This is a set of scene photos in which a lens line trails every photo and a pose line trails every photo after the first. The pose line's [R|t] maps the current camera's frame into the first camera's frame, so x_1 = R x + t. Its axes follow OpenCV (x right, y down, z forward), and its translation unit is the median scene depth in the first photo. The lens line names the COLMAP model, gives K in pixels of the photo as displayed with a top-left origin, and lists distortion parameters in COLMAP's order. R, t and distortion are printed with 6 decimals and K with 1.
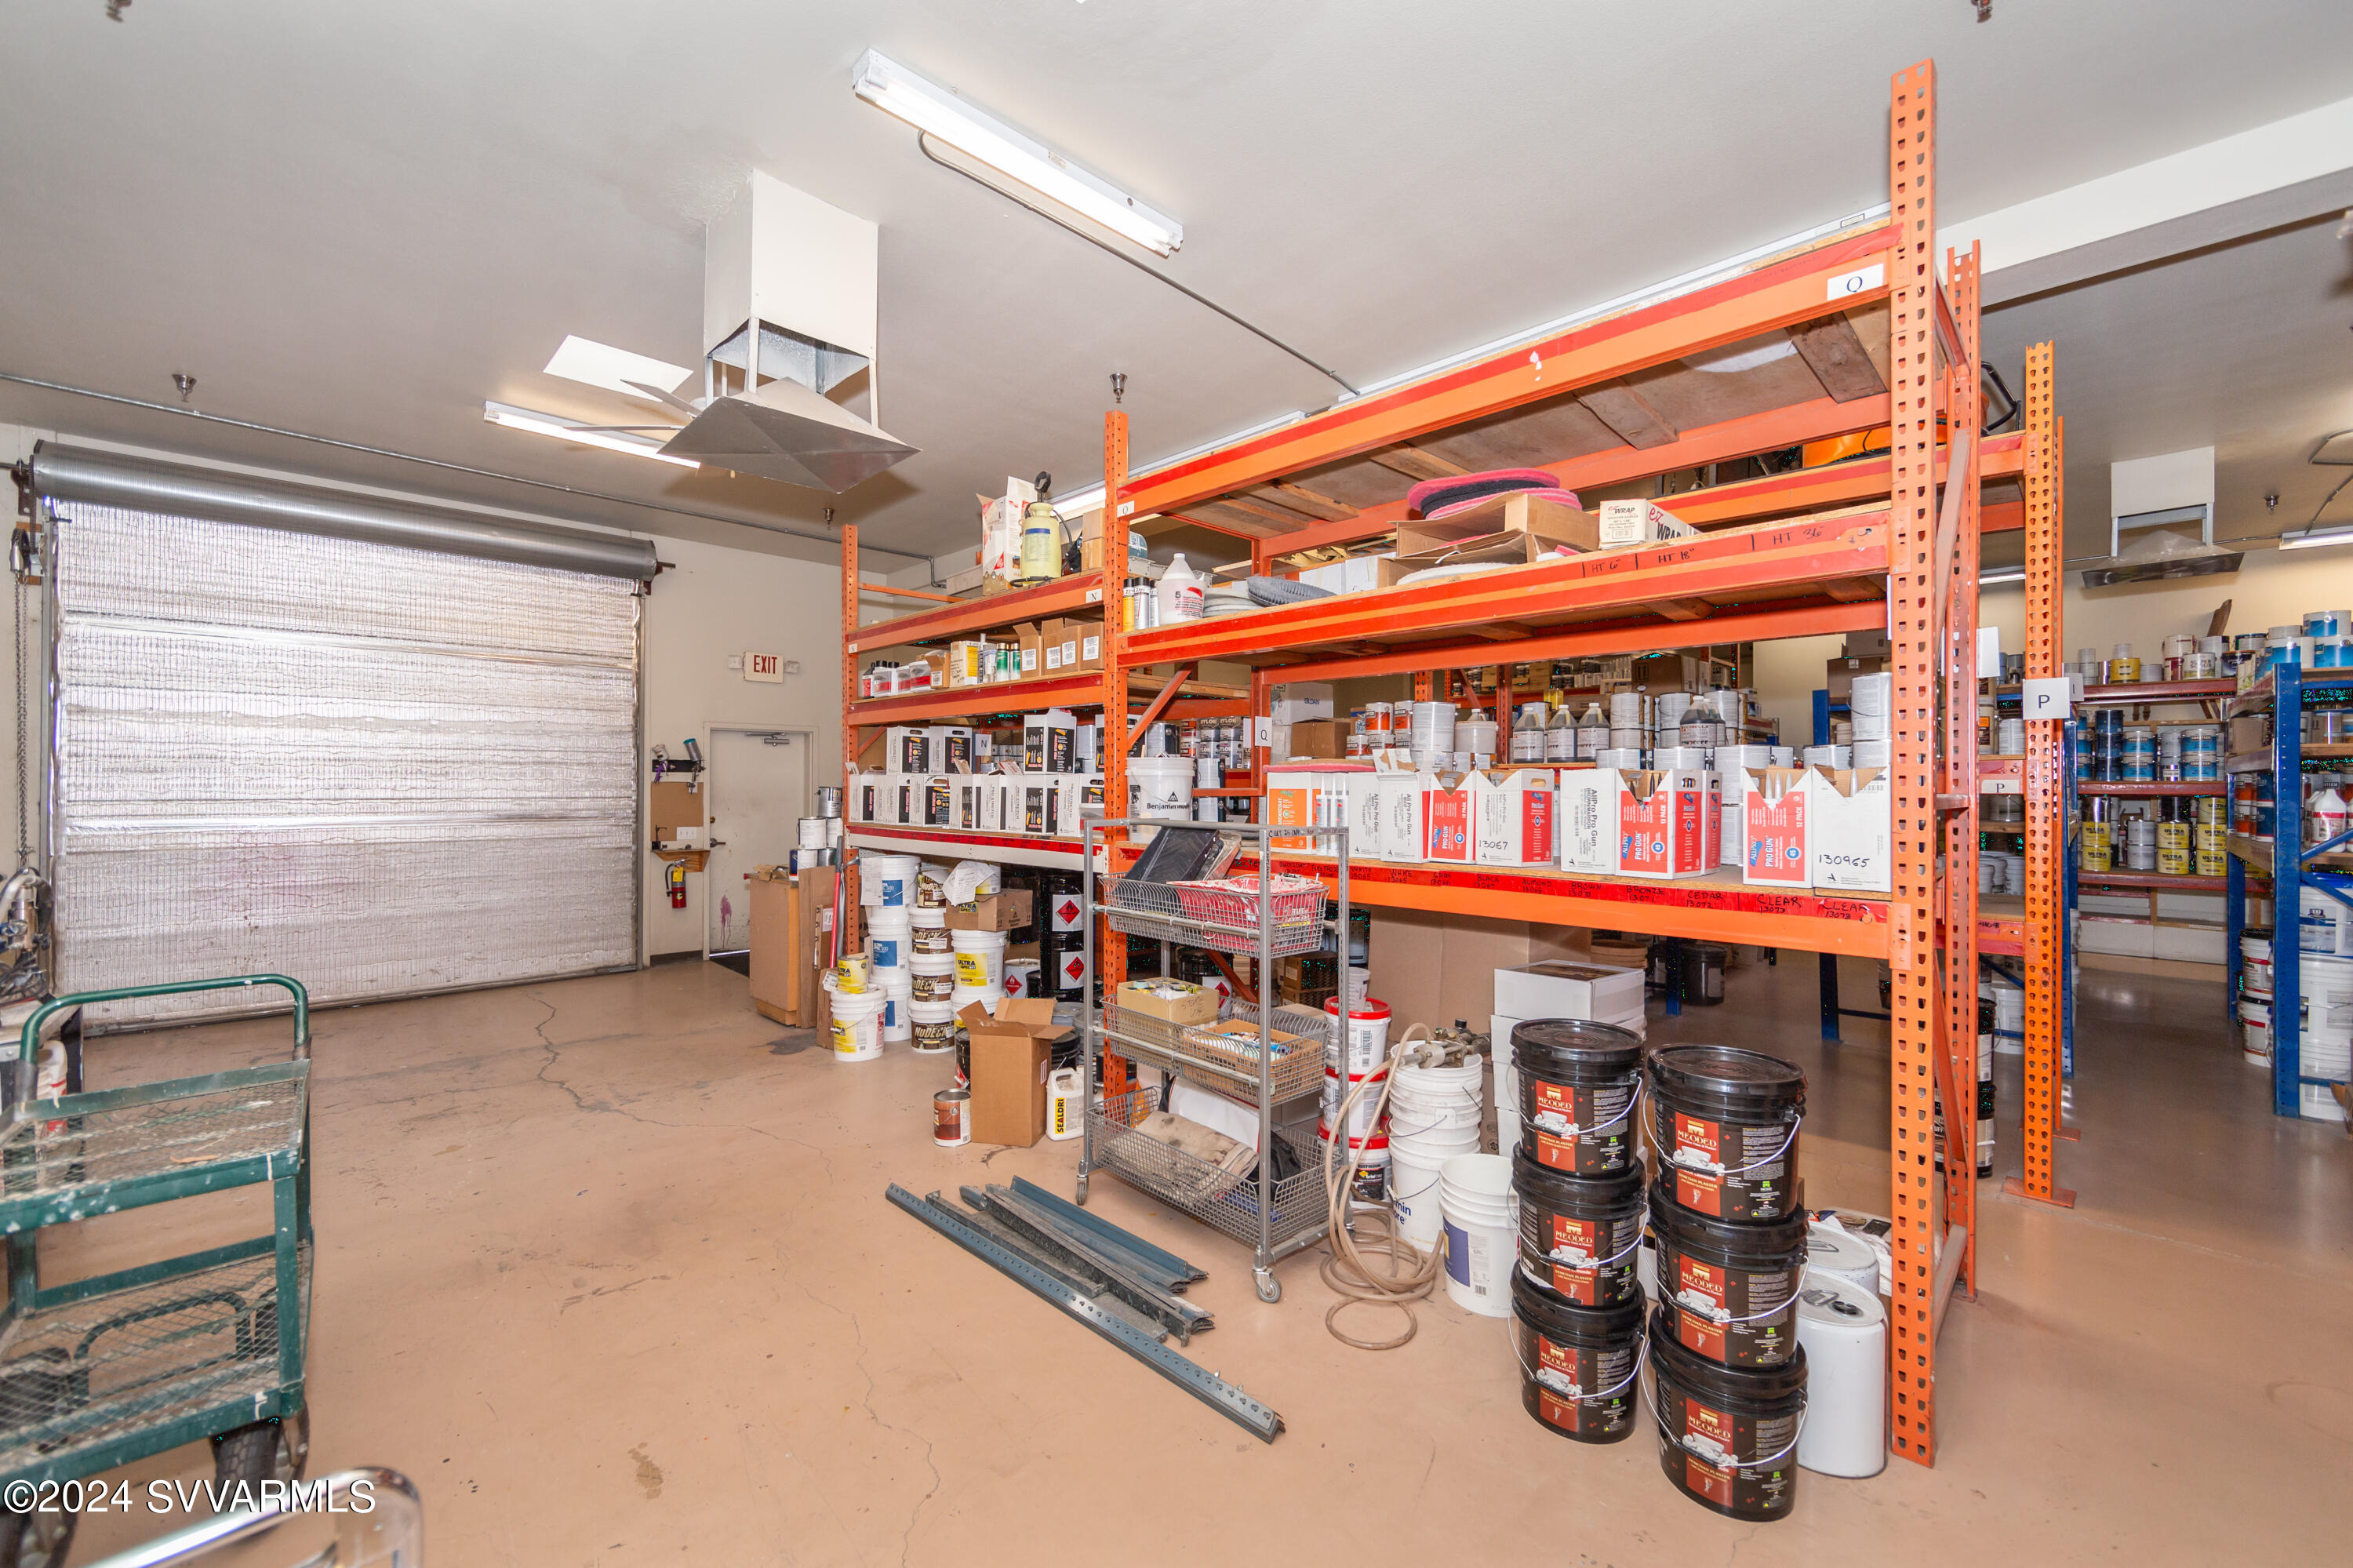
lens RADIAL K [[947.1, 0, 1192.1], [0, 947.1, 778.2], [0, 0, 1]] dist [-0.001197, 0.000266]
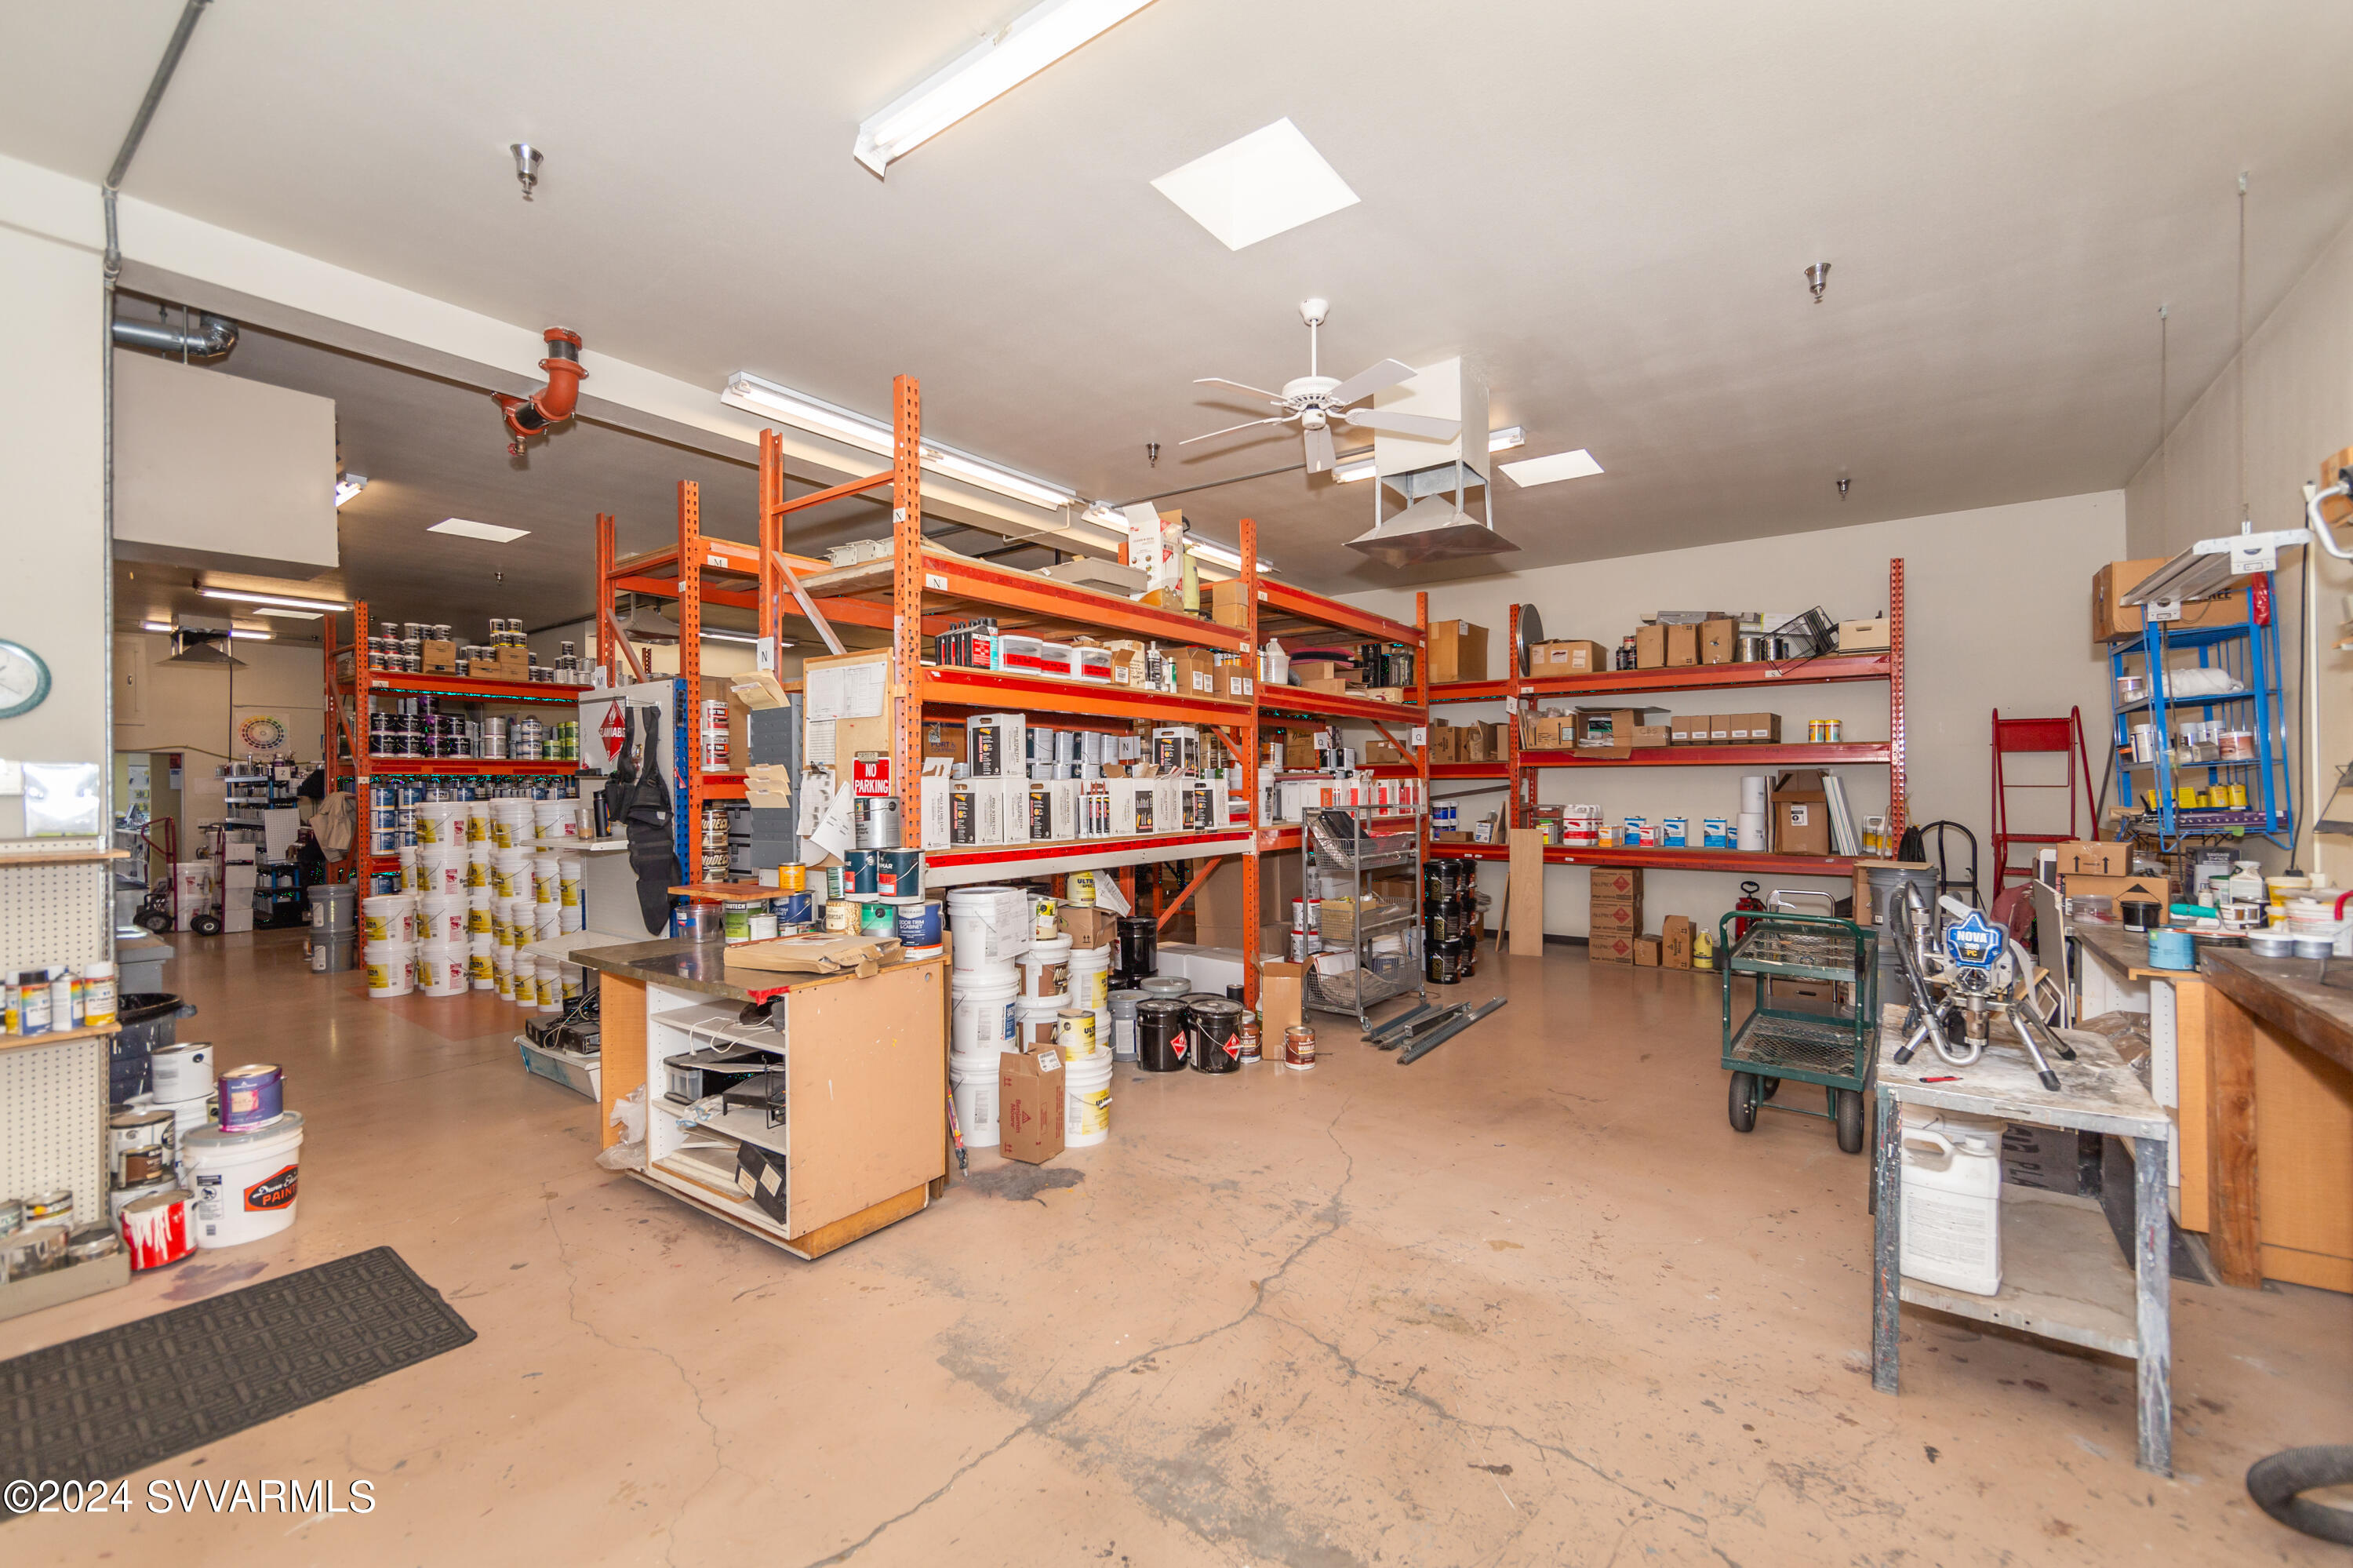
lens RADIAL K [[947.1, 0, 1191.5], [0, 947.1, 783.2], [0, 0, 1]] dist [-0.001197, 0.000266]
pose [[-0.167431, -0.003539, 0.985877, -1.262192], [-0.002156, 0.999992, 0.003224, -0.002295], [-0.985881, -0.001586, -0.167437, 1.150994]]
